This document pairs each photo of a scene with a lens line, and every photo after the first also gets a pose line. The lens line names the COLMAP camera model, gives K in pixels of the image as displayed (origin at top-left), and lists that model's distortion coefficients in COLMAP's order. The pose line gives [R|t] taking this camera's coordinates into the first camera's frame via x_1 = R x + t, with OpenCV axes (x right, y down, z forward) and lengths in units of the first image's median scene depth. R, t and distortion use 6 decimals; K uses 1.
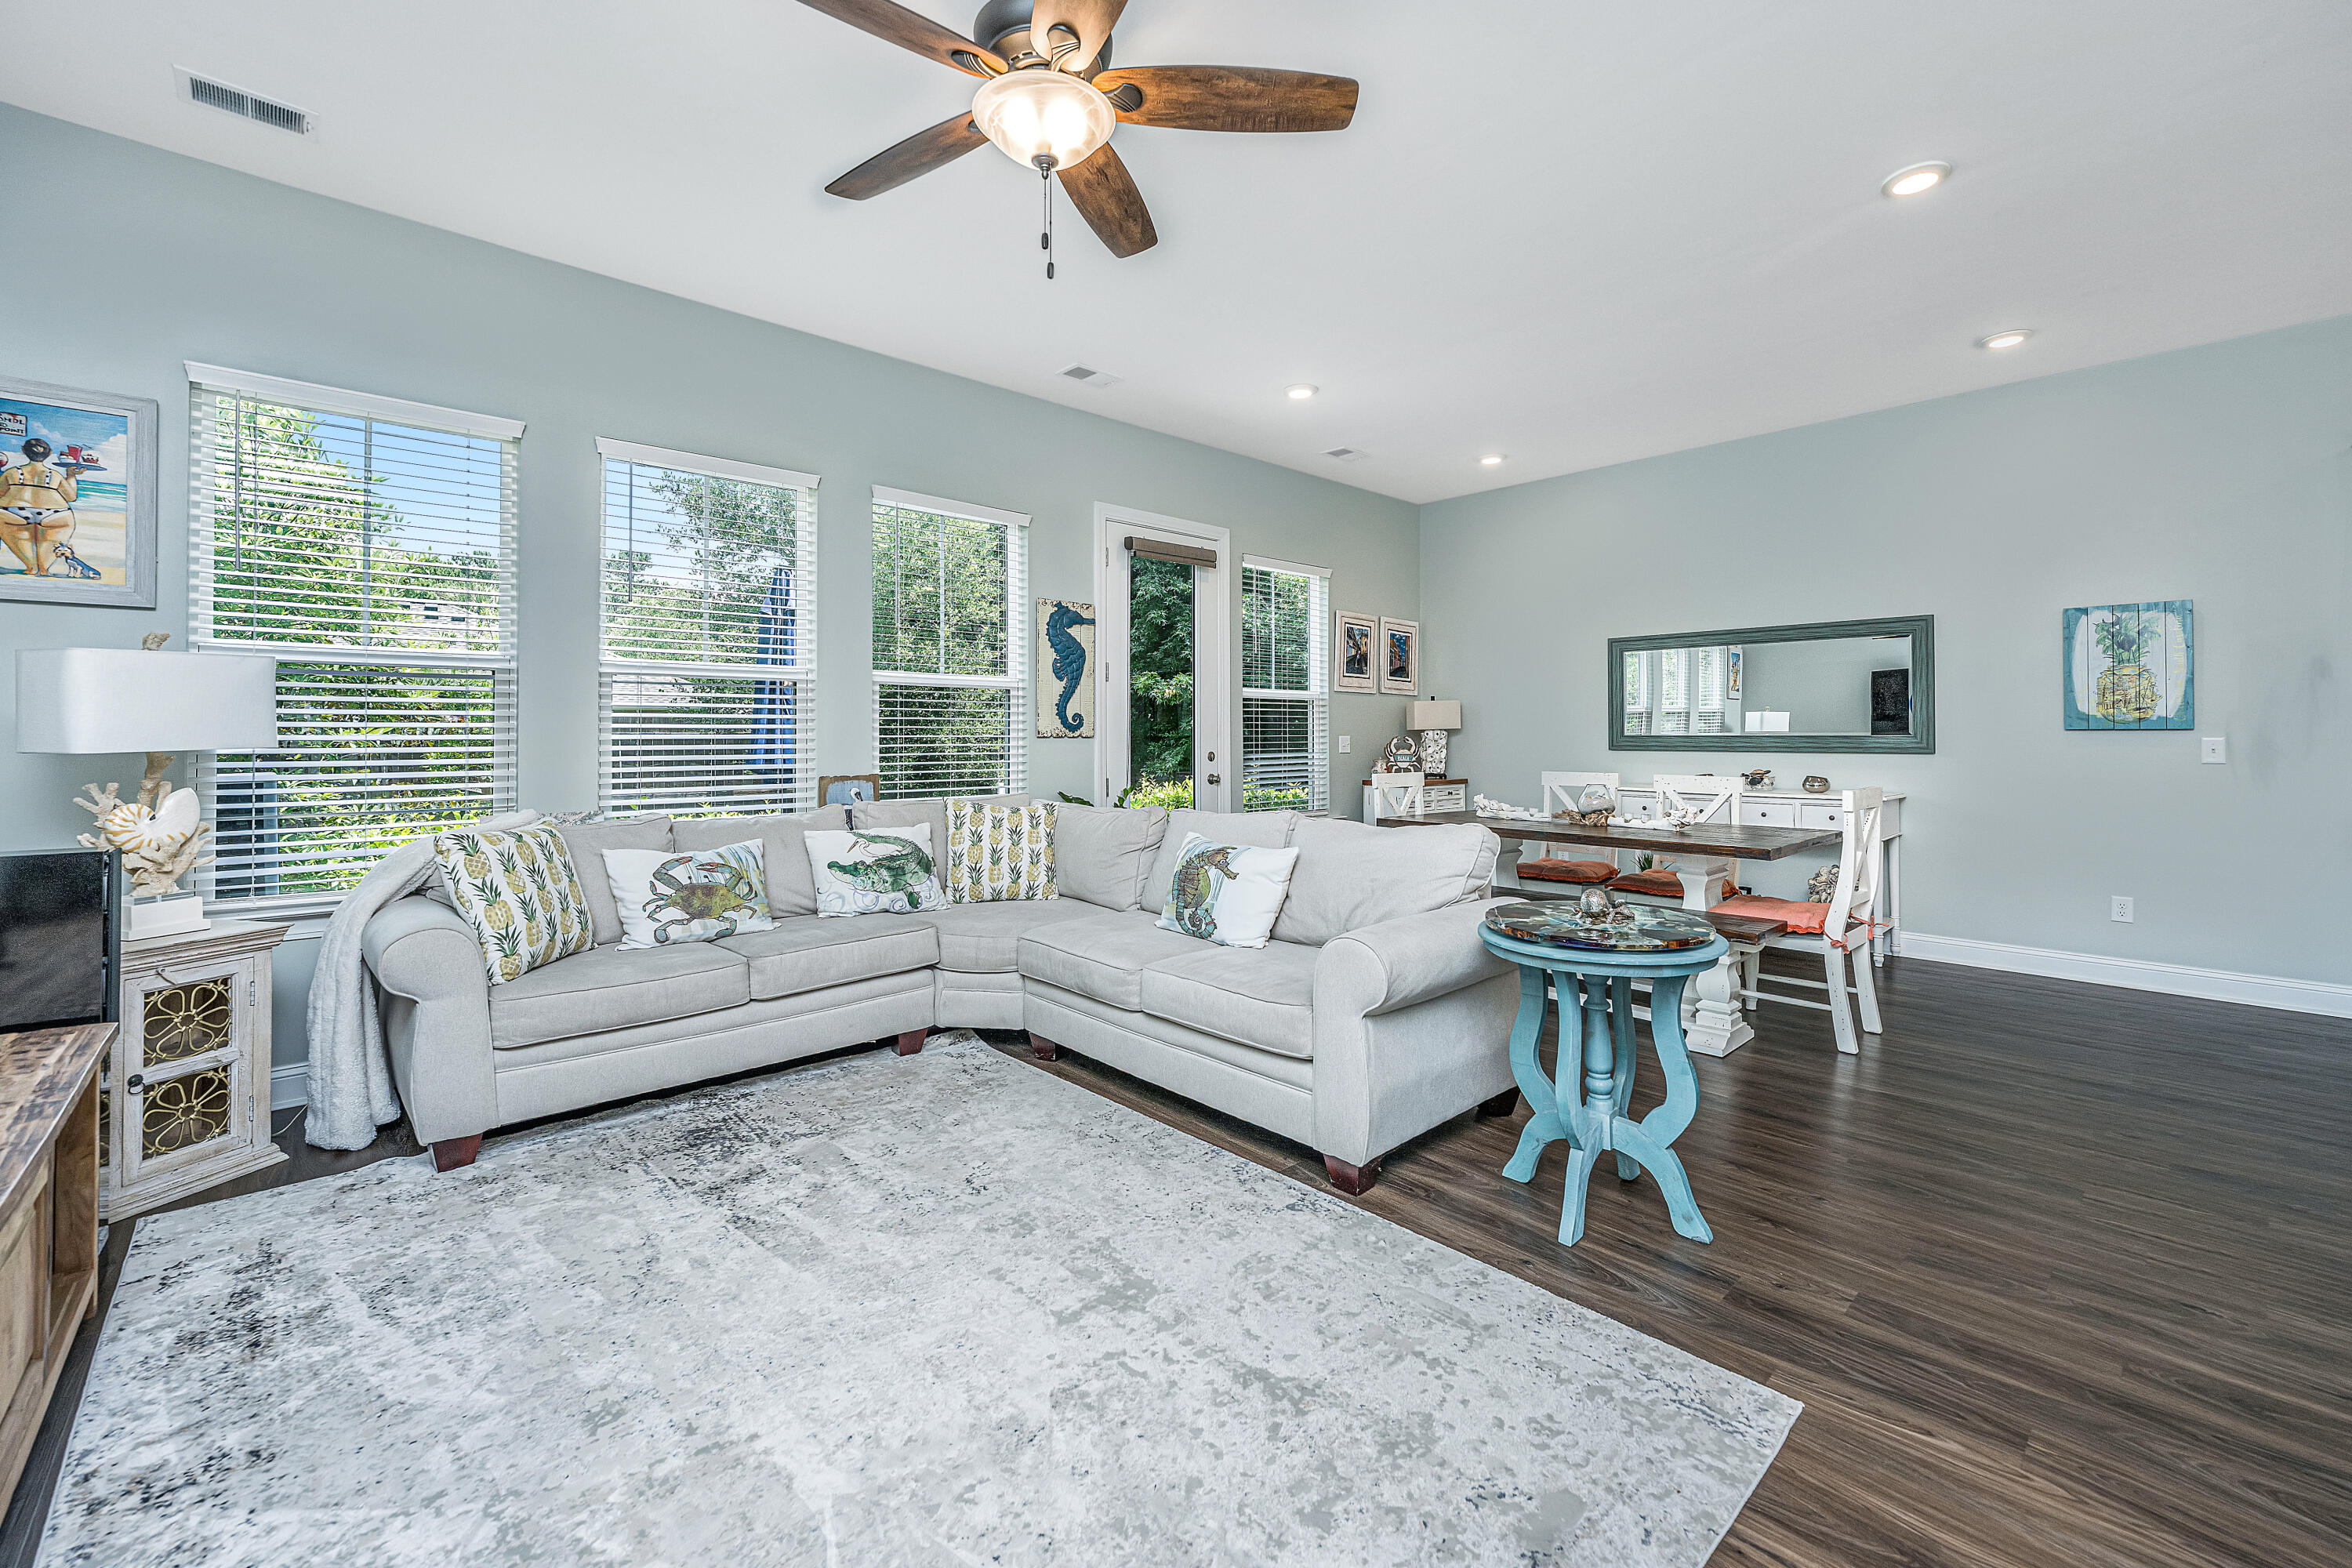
lens RADIAL K [[956.6, 0, 1151.4], [0, 956.6, 731.5], [0, 0, 1]] dist [-0.014934, 0.002617]
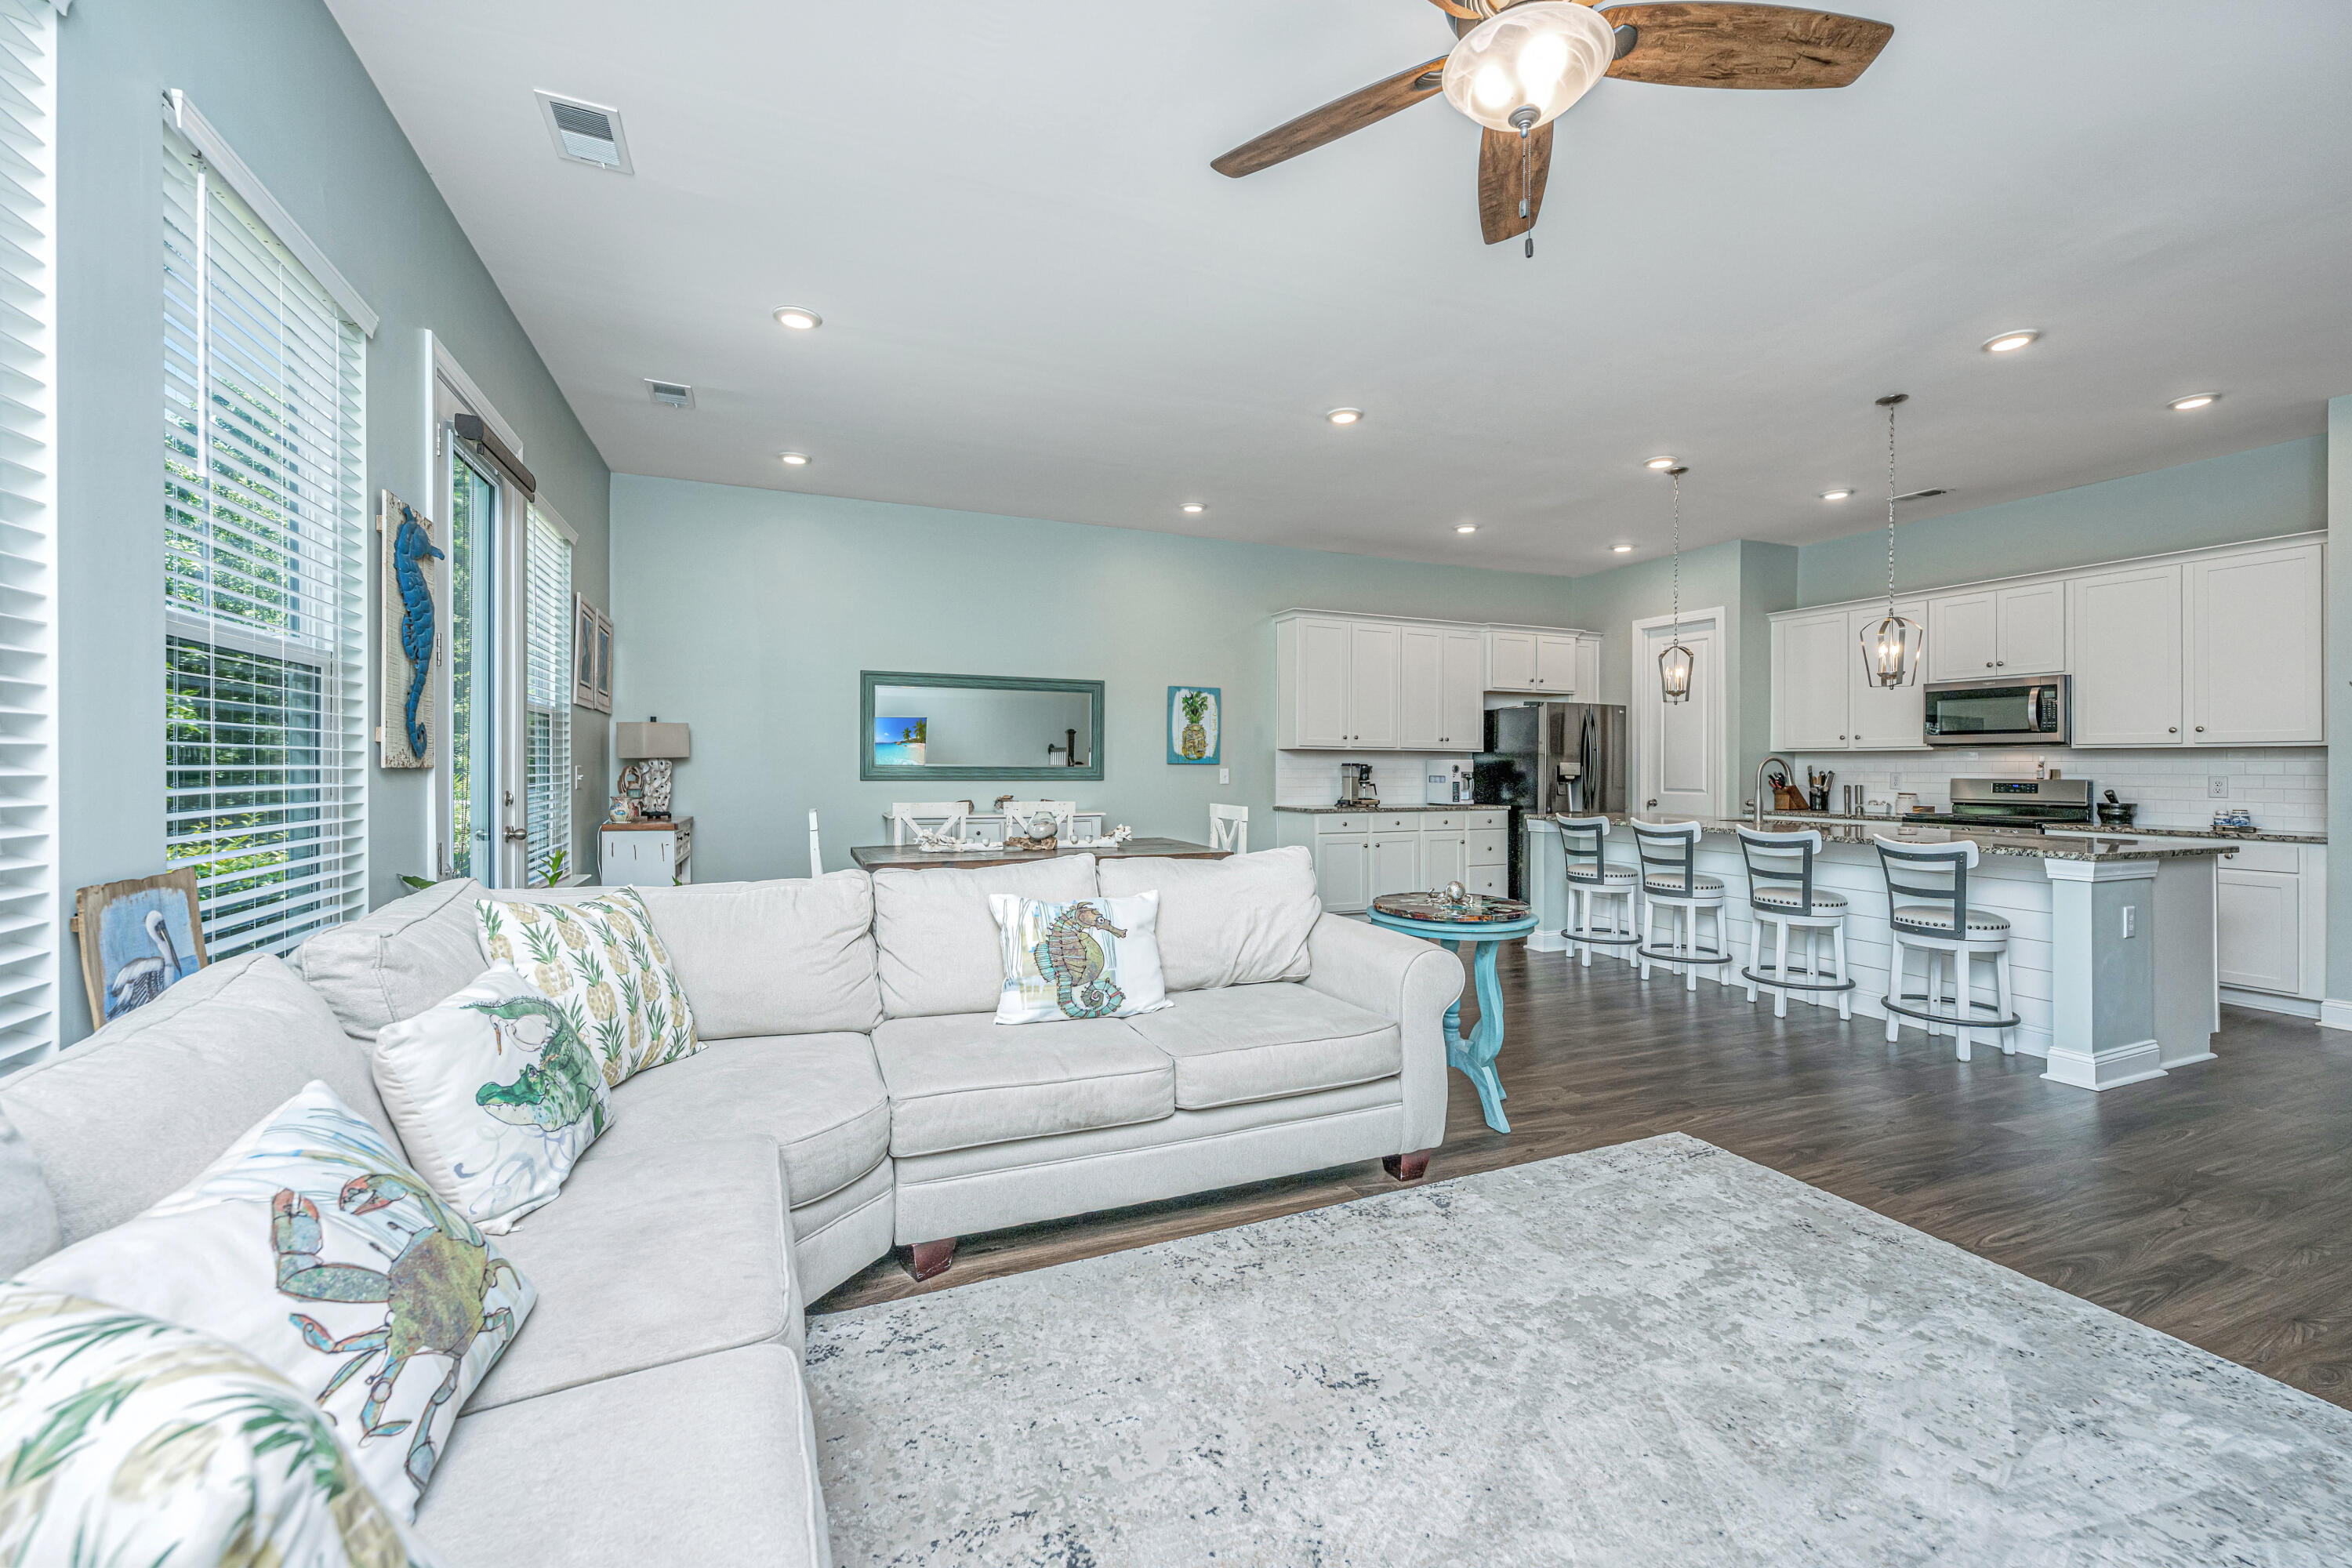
lens RADIAL K [[956.6, 0, 1161.0], [0, 956.6, 777.1], [0, 0, 1]] dist [-0.014934, 0.002617]
pose [[0.321270, -0.008770, 0.946947, -0.541498], [-0.008692, 0.999888, 0.012209, 0.000364], [-0.946948, -0.012154, 0.321157, 0.531425]]
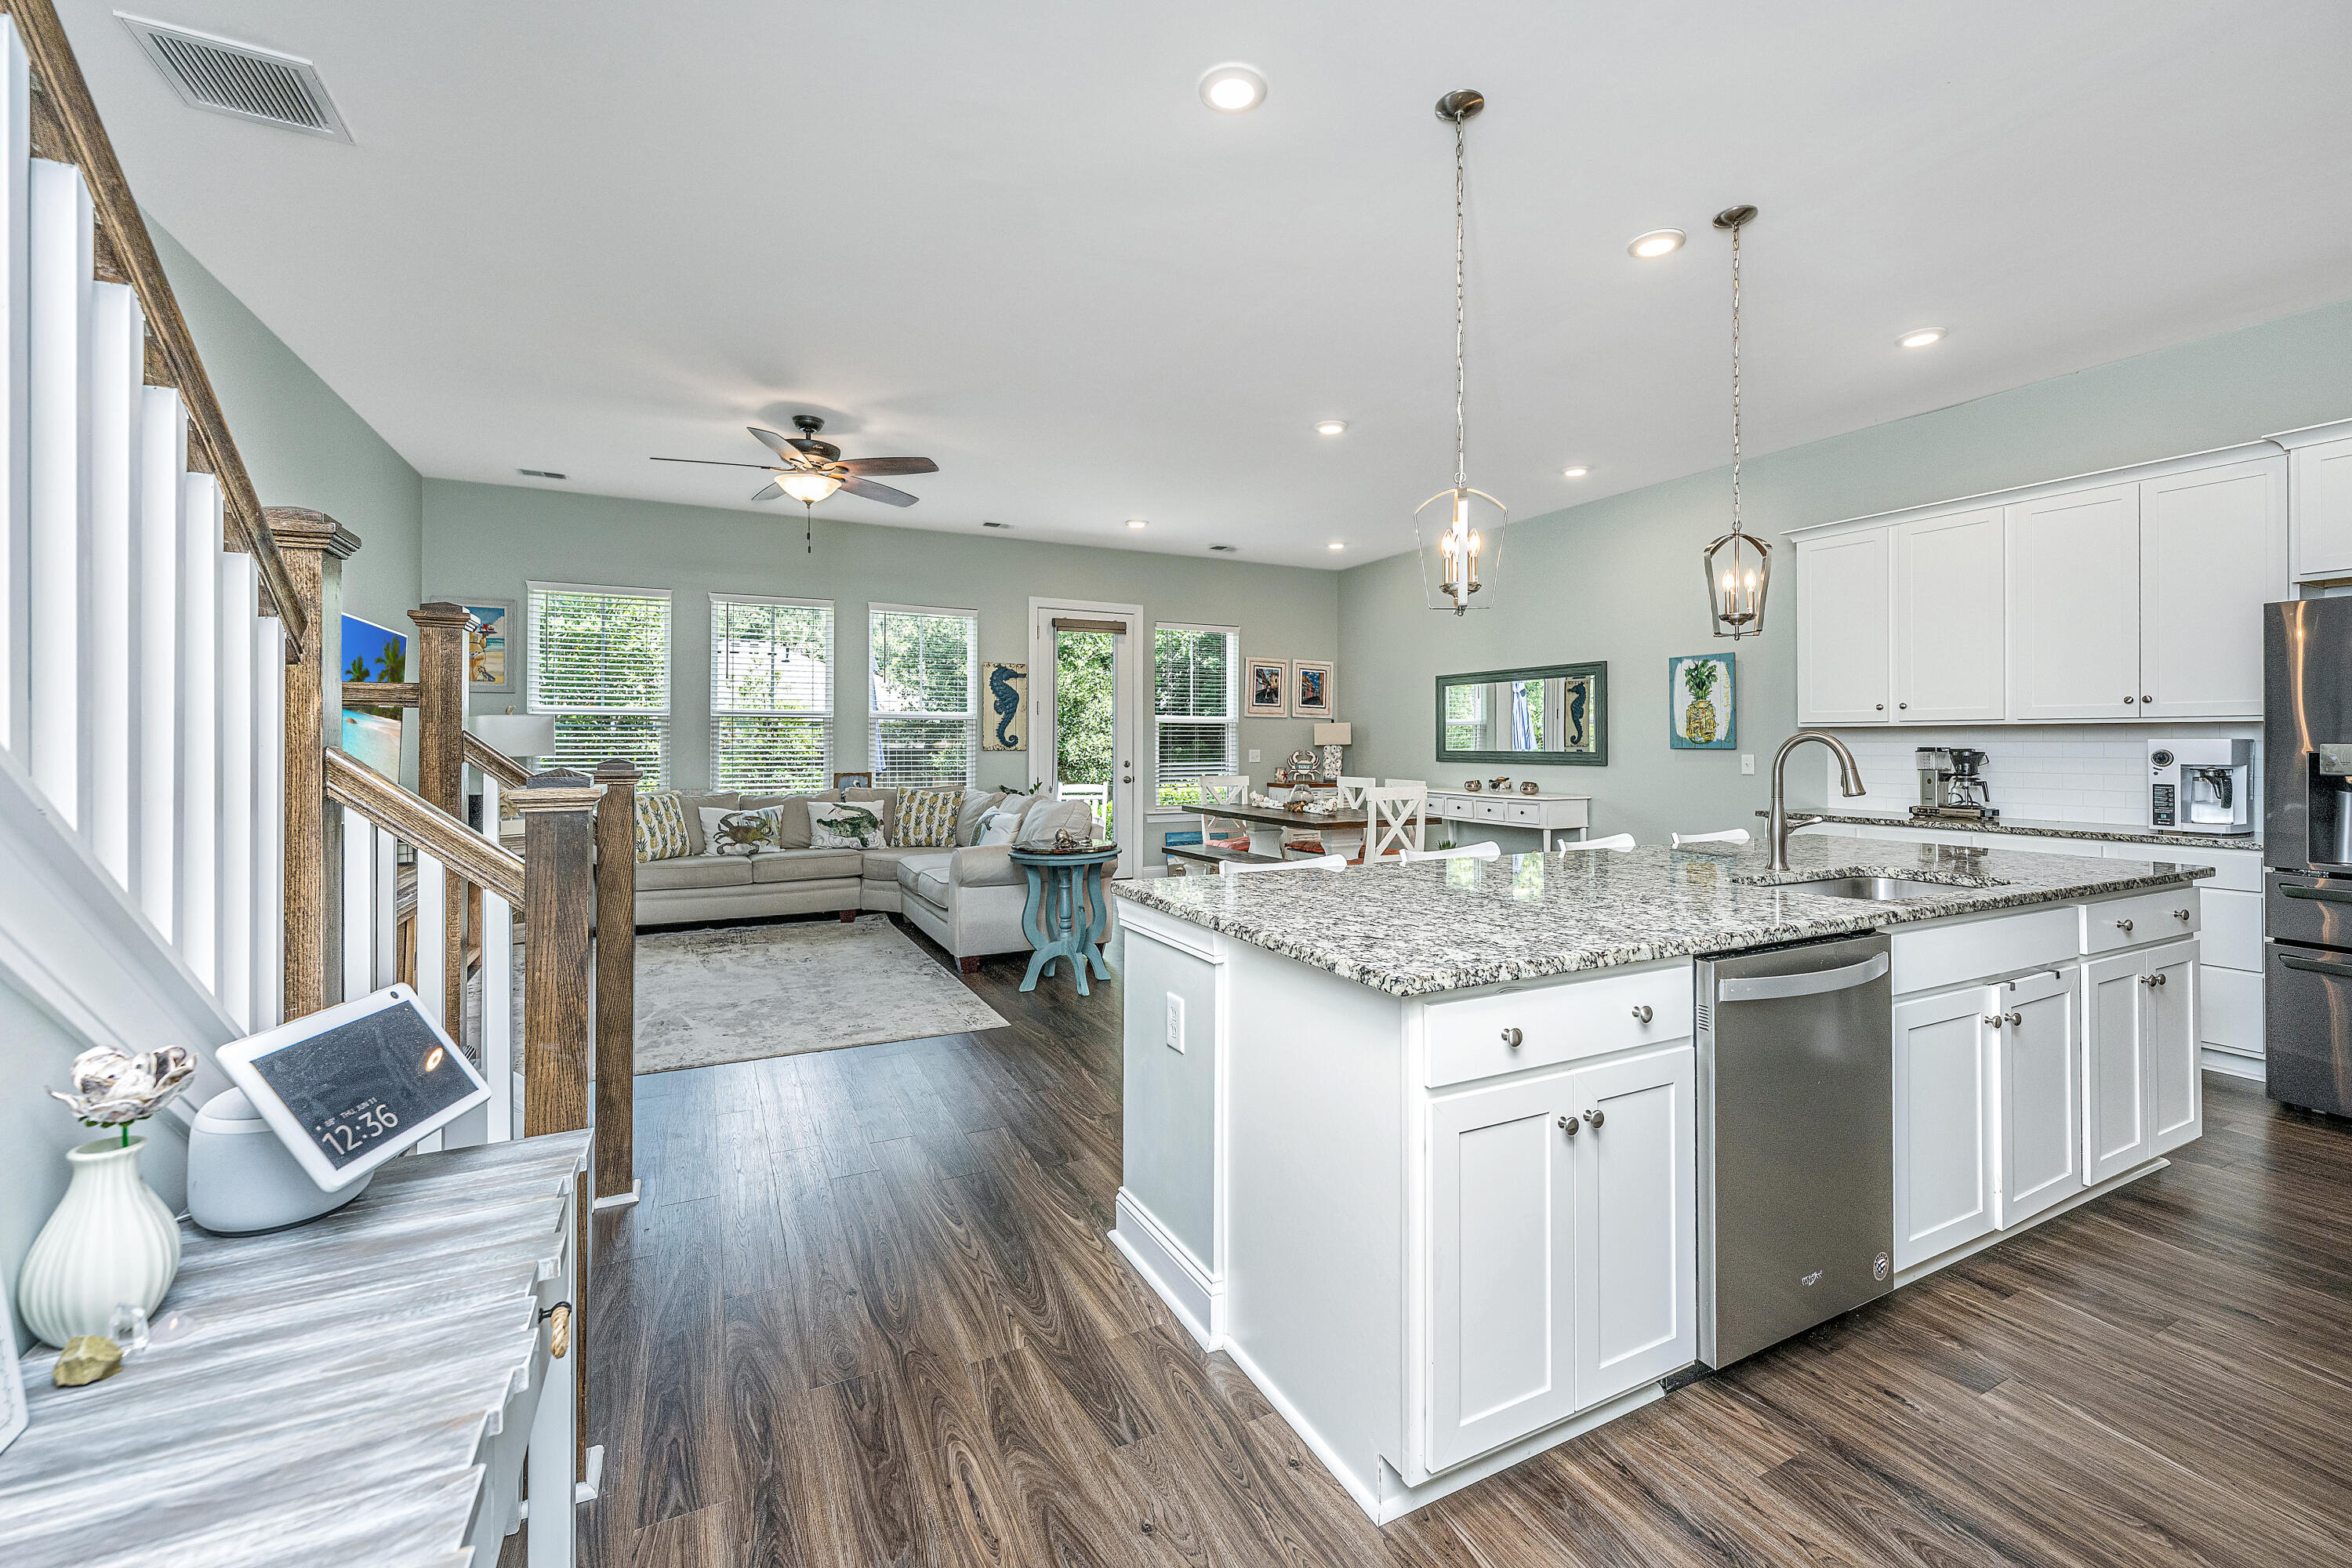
lens RADIAL K [[956.6, 0, 1169.1], [0, 956.6, 744.8], [0, 0, 1]] dist [-0.014934, 0.002617]
pose [[0.964524, 0.002629, -0.263982, 0.670235], [-0.001501, 0.999989, 0.004475, -0.012975], [0.263991, -0.003920, 0.964517, -0.495292]]
